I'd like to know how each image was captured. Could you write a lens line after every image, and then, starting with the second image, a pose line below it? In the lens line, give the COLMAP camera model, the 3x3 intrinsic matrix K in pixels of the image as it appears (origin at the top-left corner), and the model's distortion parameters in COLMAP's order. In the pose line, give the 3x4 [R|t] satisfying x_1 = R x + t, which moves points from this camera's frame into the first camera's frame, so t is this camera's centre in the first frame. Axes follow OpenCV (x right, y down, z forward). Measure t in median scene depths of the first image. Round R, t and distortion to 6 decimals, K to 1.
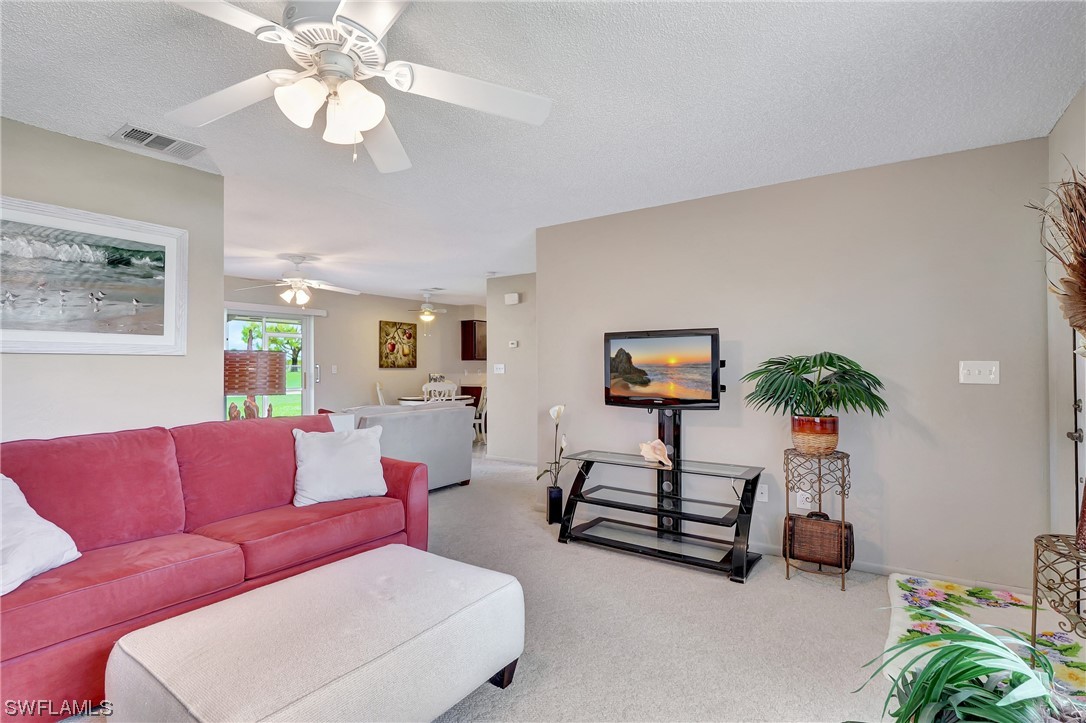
lens RADIAL K [[527.5, 0, 535.7], [0, 527.5, 361.6], [0, 0, 1]] dist [-0.010806, -0.003554]
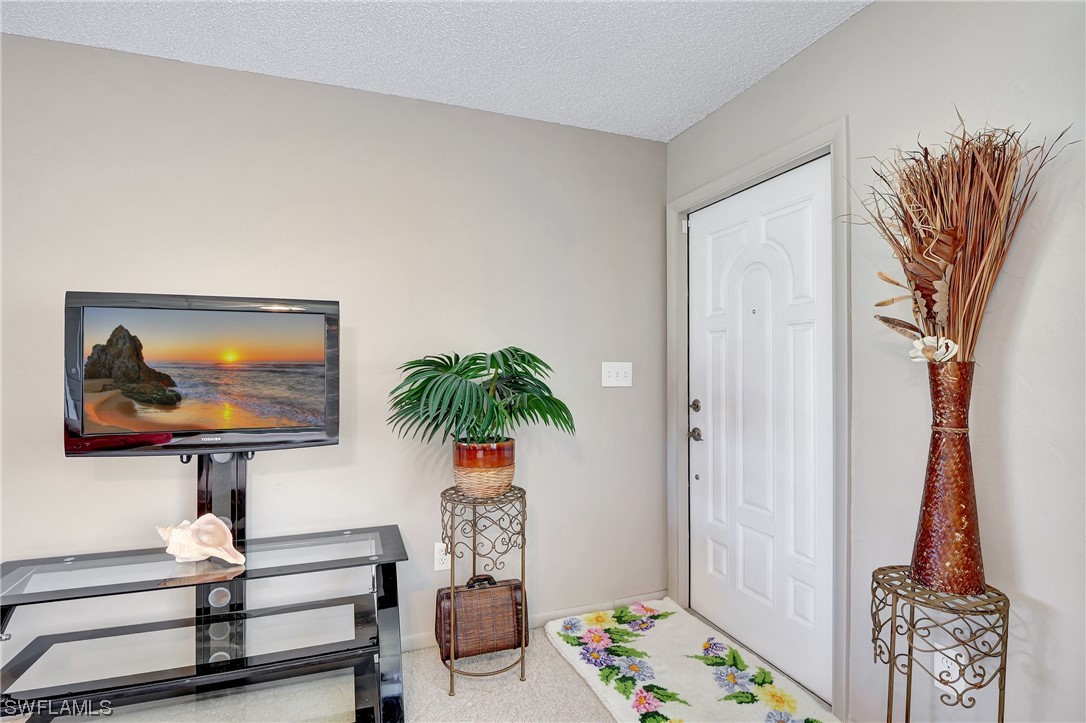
lens RADIAL K [[527.5, 0, 541.2], [0, 527.5, 359.6], [0, 0, 1]] dist [-0.010806, -0.003554]
pose [[0.569242, 0.011362, 0.822092, 0.003885], [-0.010931, 0.999921, -0.006251, 0.001858], [-0.822097, -0.005428, 0.569321, 0.443787]]
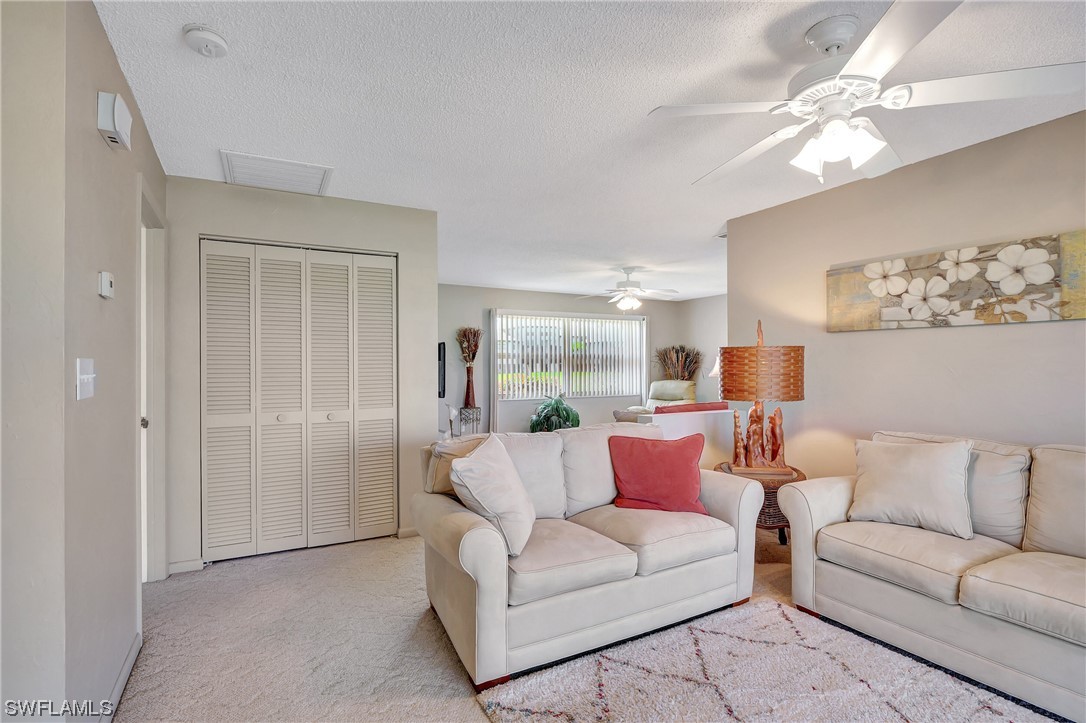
lens RADIAL K [[527.5, 0, 541.2], [0, 527.5, 359.2], [0, 0, 1]] dist [-0.010806, -0.003554]
pose [[-0.896610, 0.015548, 0.442548, -0.658102], [0.004664, 0.999660, -0.025671, 0.021844], [-0.442797, -0.020953, -0.896377, 2.081512]]
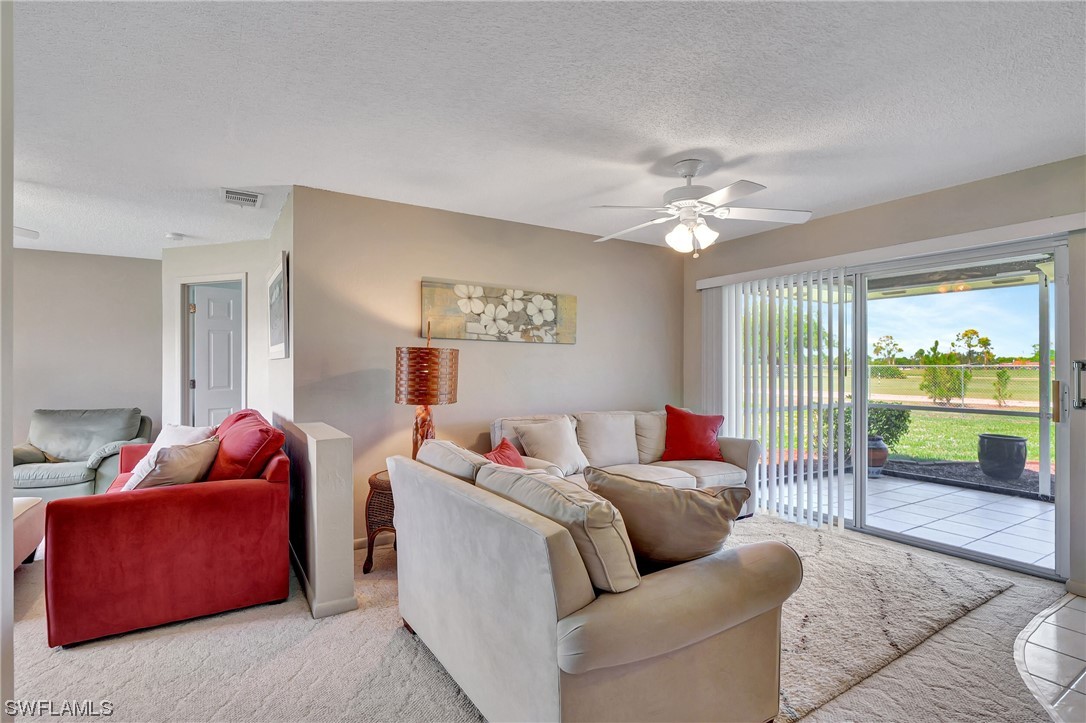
lens RADIAL K [[527.5, 0, 544.4], [0, 527.5, 369.0], [0, 0, 1]] dist [-0.010806, -0.003554]
pose [[-0.383327, 0.008053, -0.923578, 0.157312], [0.012004, 0.999921, 0.003737, 0.012261], [0.923535, -0.009654, -0.383393, 1.626785]]
